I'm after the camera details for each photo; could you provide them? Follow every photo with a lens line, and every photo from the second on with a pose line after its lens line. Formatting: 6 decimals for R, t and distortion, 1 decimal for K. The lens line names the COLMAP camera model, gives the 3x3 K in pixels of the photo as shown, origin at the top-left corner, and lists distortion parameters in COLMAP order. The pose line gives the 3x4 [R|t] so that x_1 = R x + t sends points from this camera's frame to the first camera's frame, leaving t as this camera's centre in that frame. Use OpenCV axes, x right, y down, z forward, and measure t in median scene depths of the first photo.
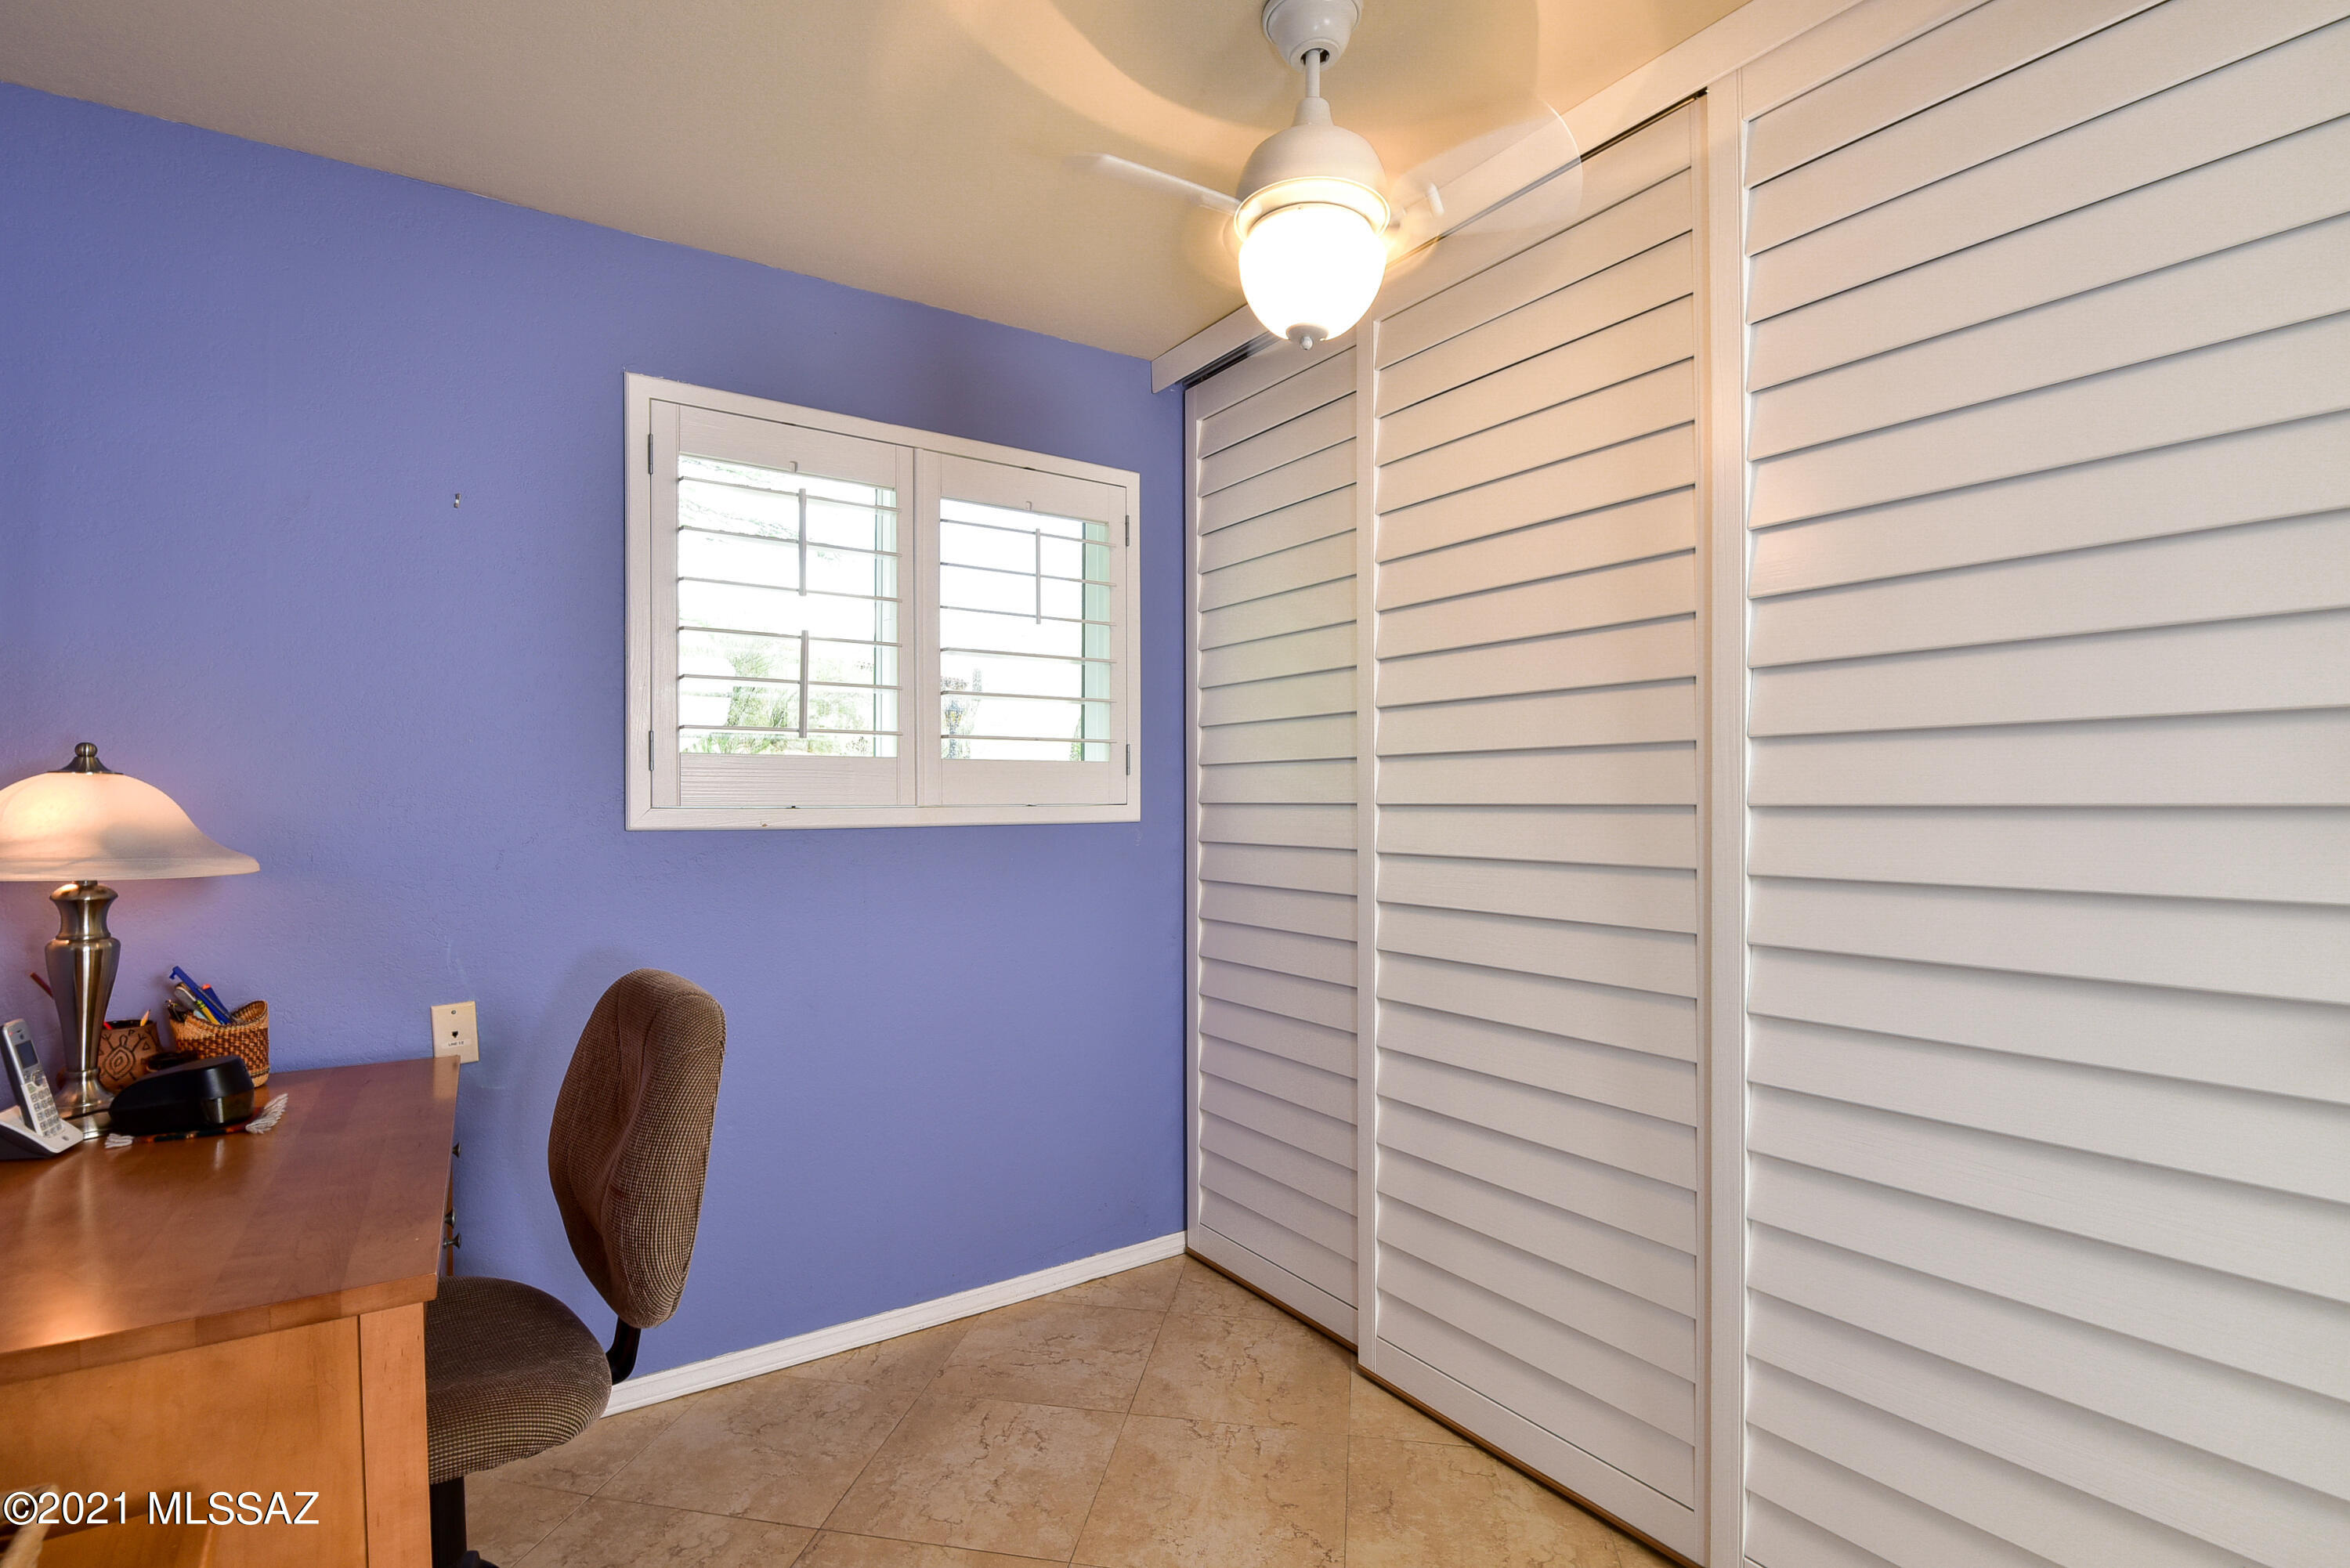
lens RADIAL K [[1093.9, 0, 1168.6], [0, 1093.9, 813.3], [0, 0, 1]] dist [-0.001333, -0.010975]
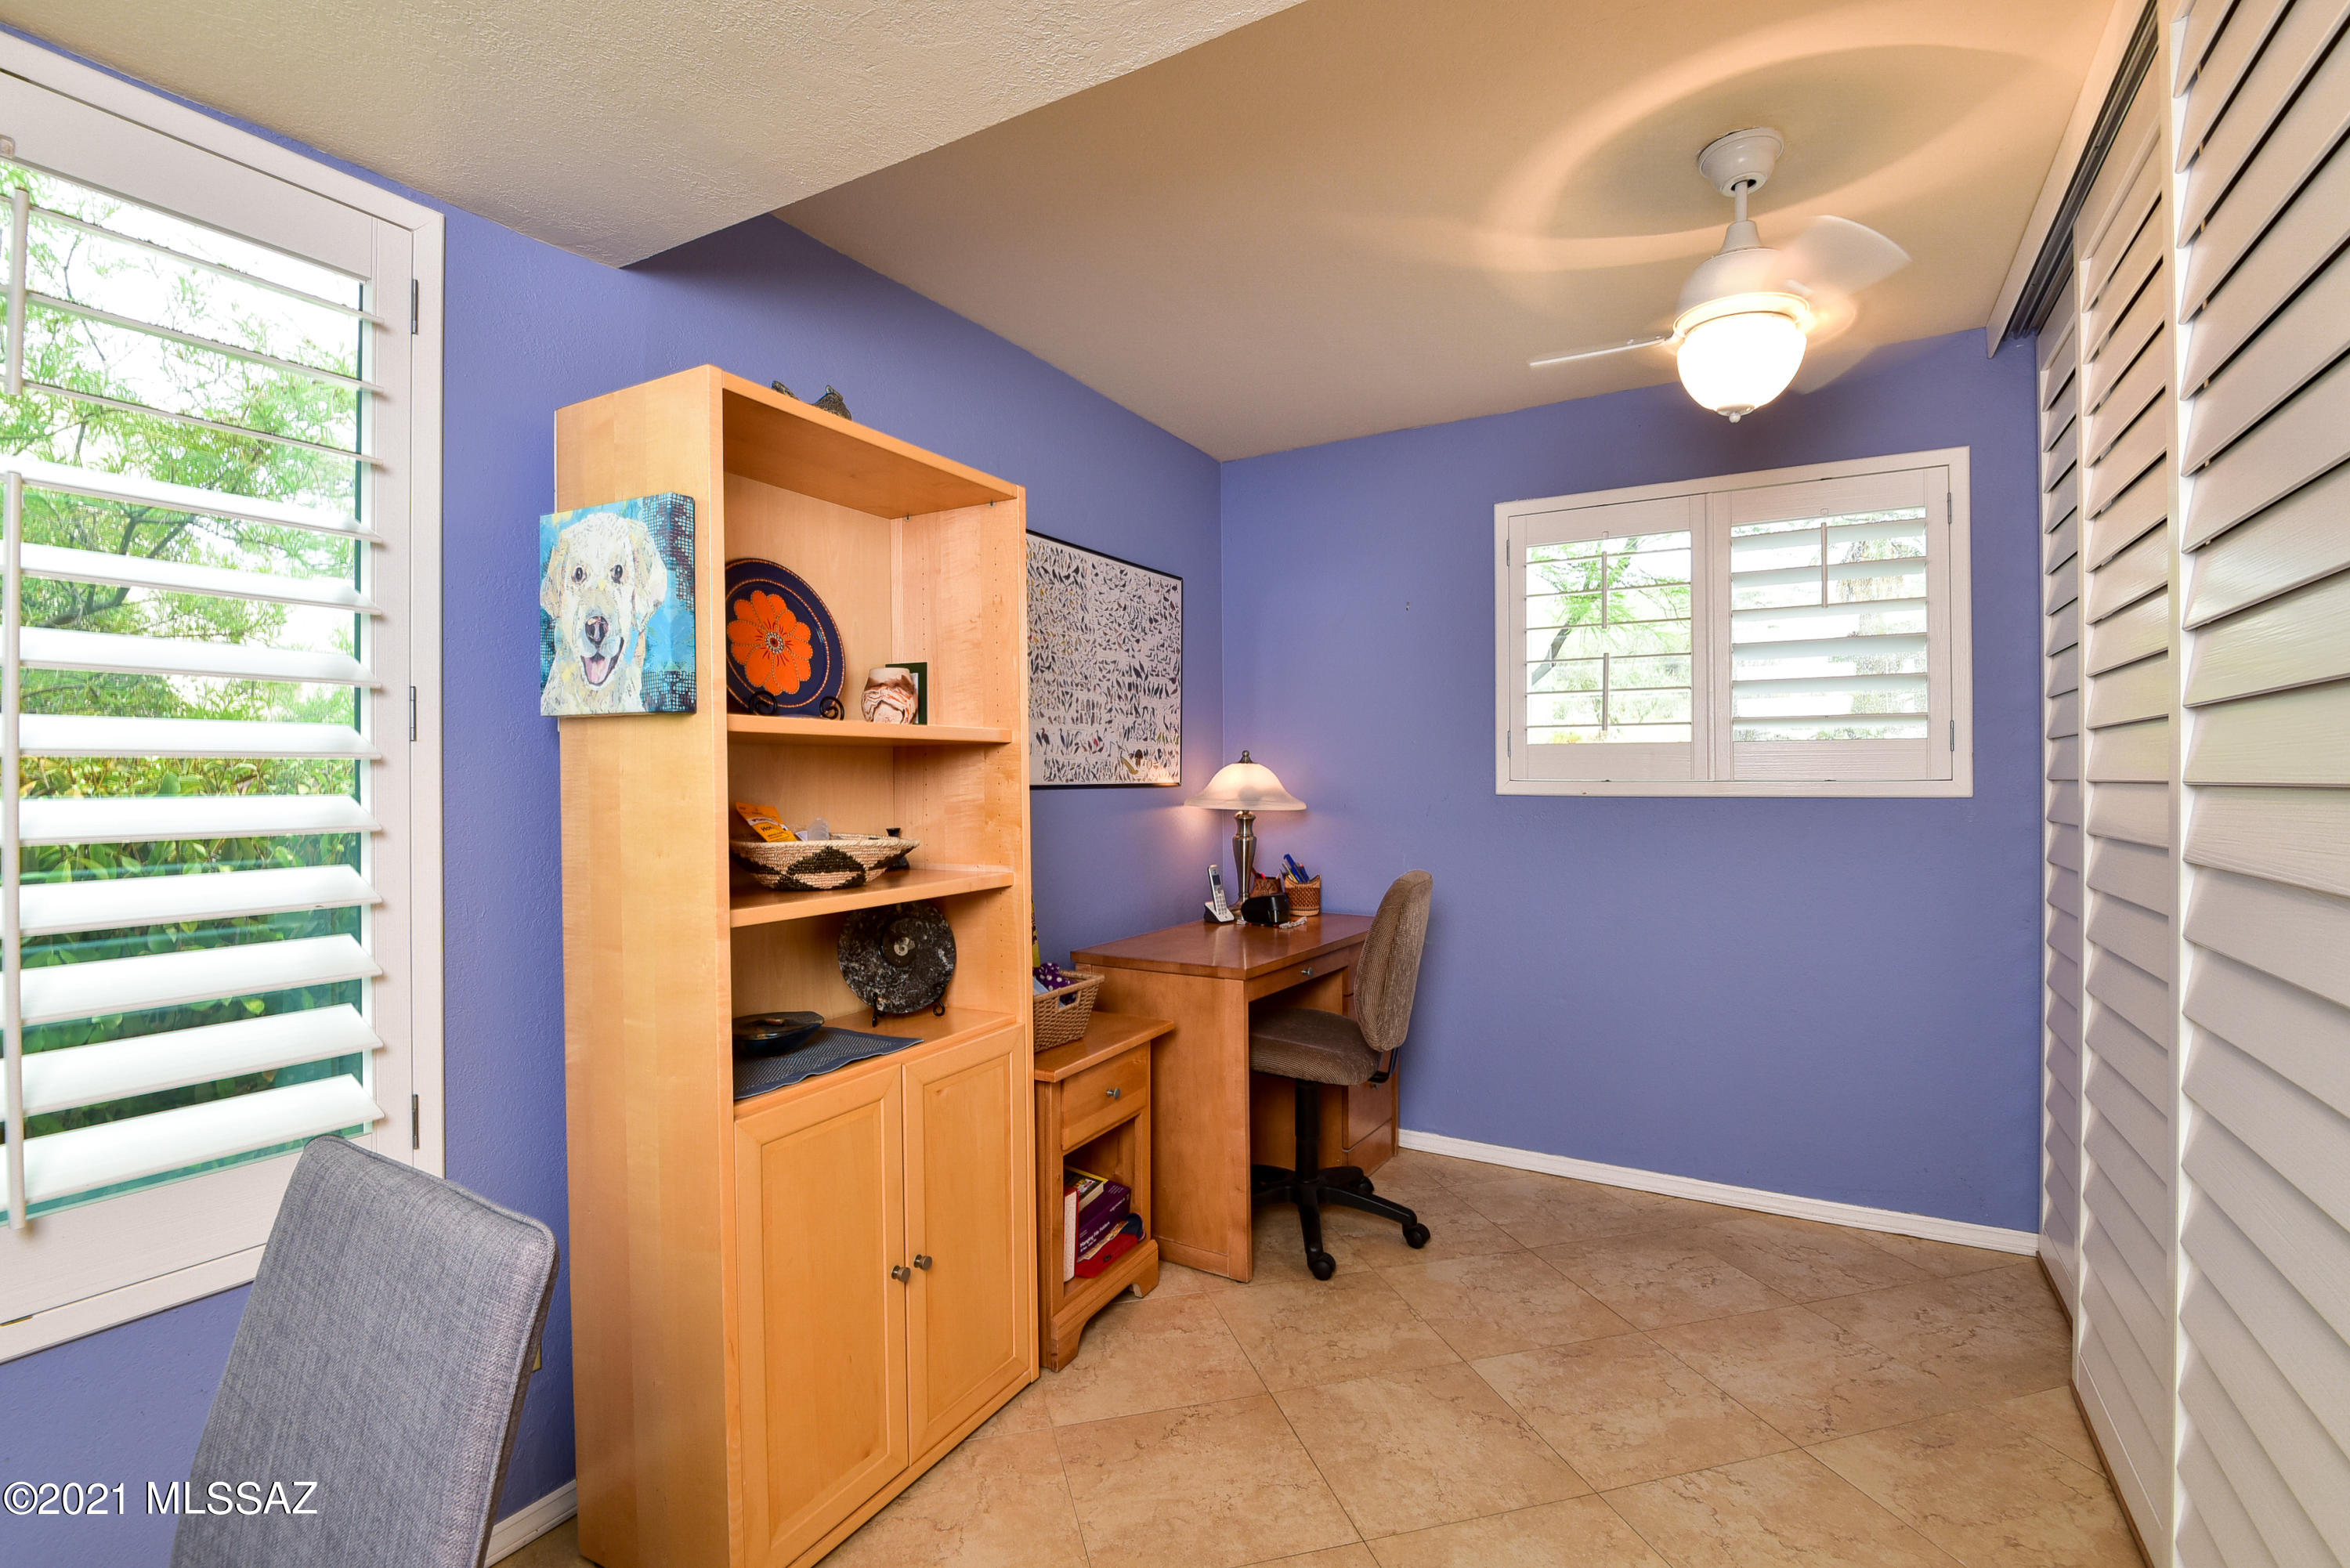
lens RADIAL K [[1093.9, 0, 1168.6], [0, 1093.9, 813.3], [0, 0, 1]] dist [-0.001333, -0.010975]
pose [[0.429401, 0.031137, -0.902577, 0.703231], [-0.010381, 0.999510, 0.029543, 0.000889], [0.903054, -0.003316, 0.429513, -0.100541]]
